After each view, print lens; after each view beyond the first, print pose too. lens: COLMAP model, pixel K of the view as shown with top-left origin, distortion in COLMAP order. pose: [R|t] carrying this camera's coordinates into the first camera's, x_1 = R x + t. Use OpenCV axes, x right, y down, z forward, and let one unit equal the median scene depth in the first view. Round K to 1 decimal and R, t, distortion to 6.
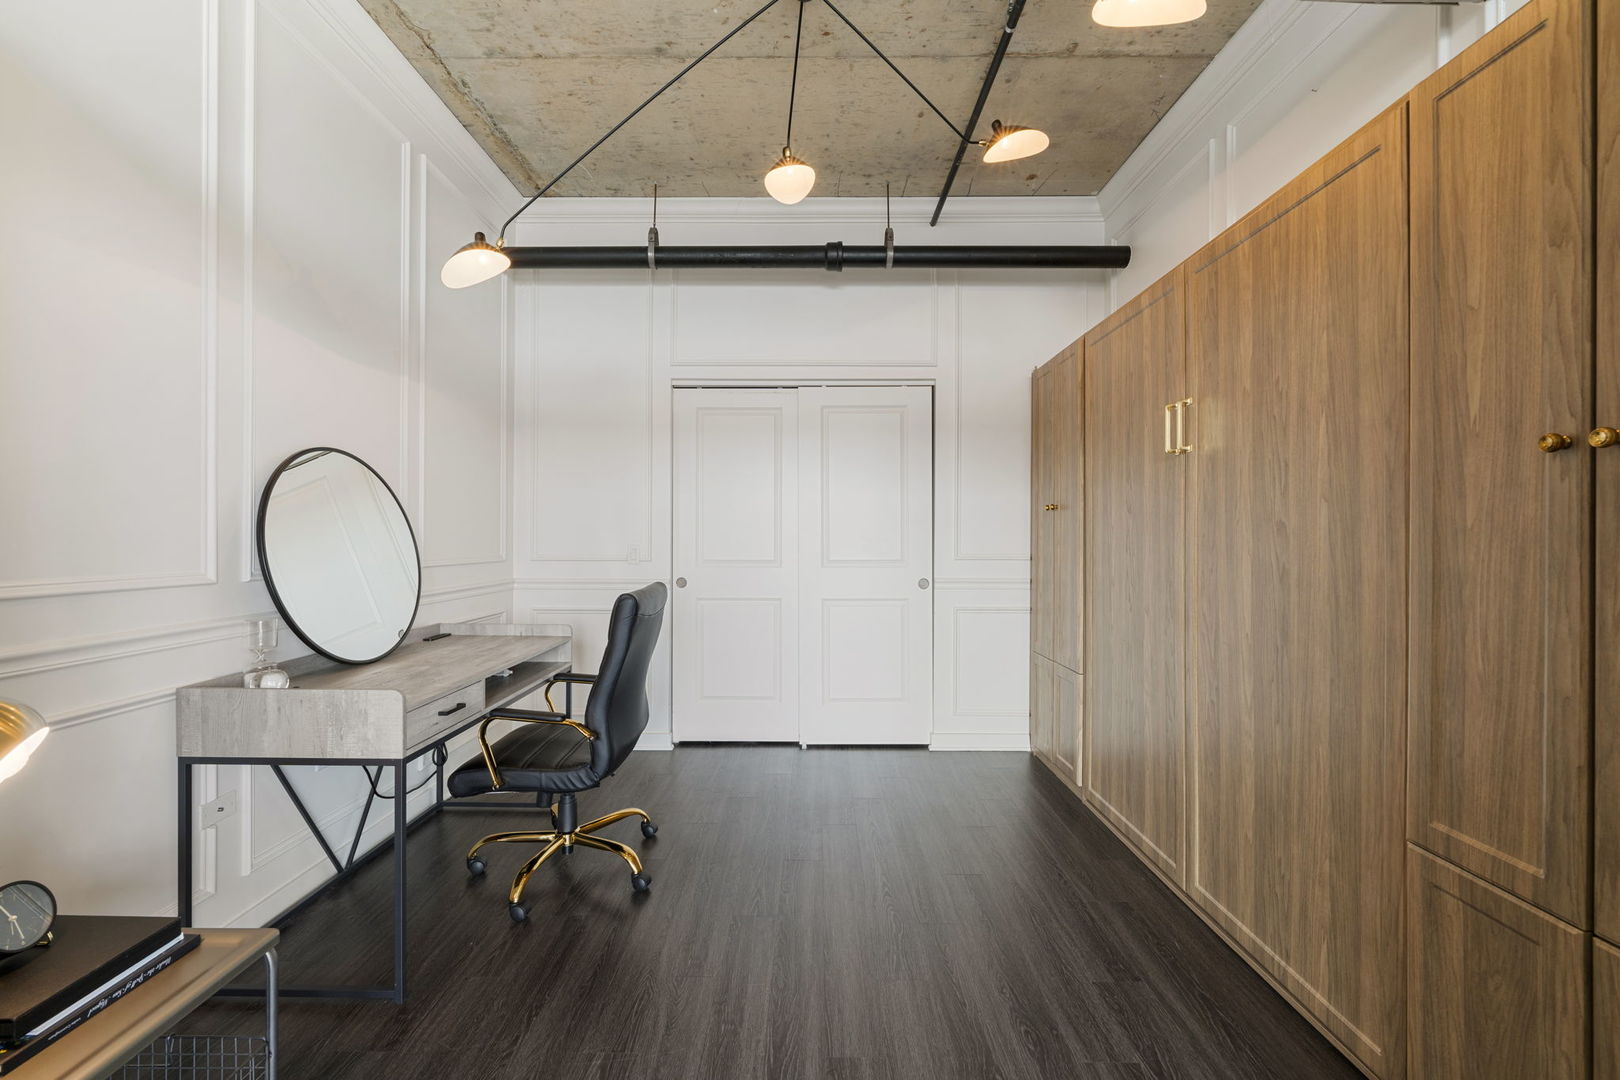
lens RADIAL K [[654.4, 0, 802.6], [0, 654.4, 534.7], [0, 0, 1]] dist [0.000154, -0.000333]
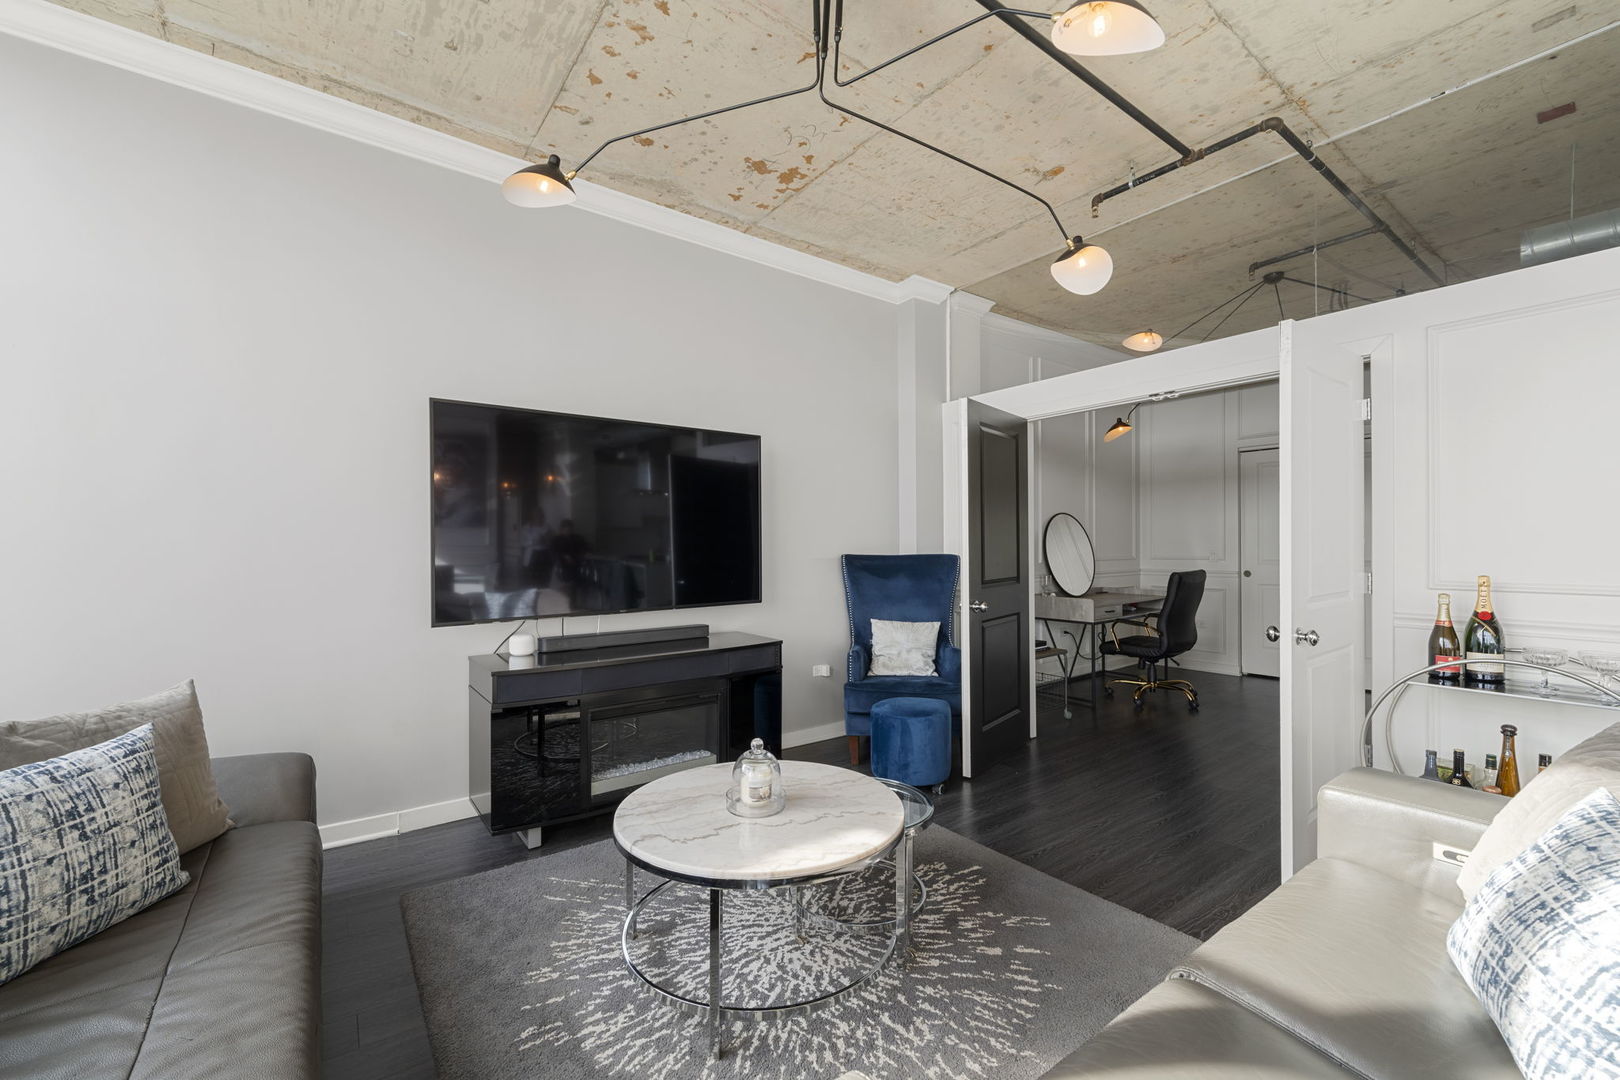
lens RADIAL K [[657.4, 0, 803.9], [0, 657.4, 542.9], [0, 0, 1]] dist [0.002295, 0.000223]
pose [[0.608096, -0.009785, -0.793803, 0.732823], [0.007554, 0.999950, -0.006540, -0.006833], [0.793827, -0.002020, 0.608140, -1.414704]]
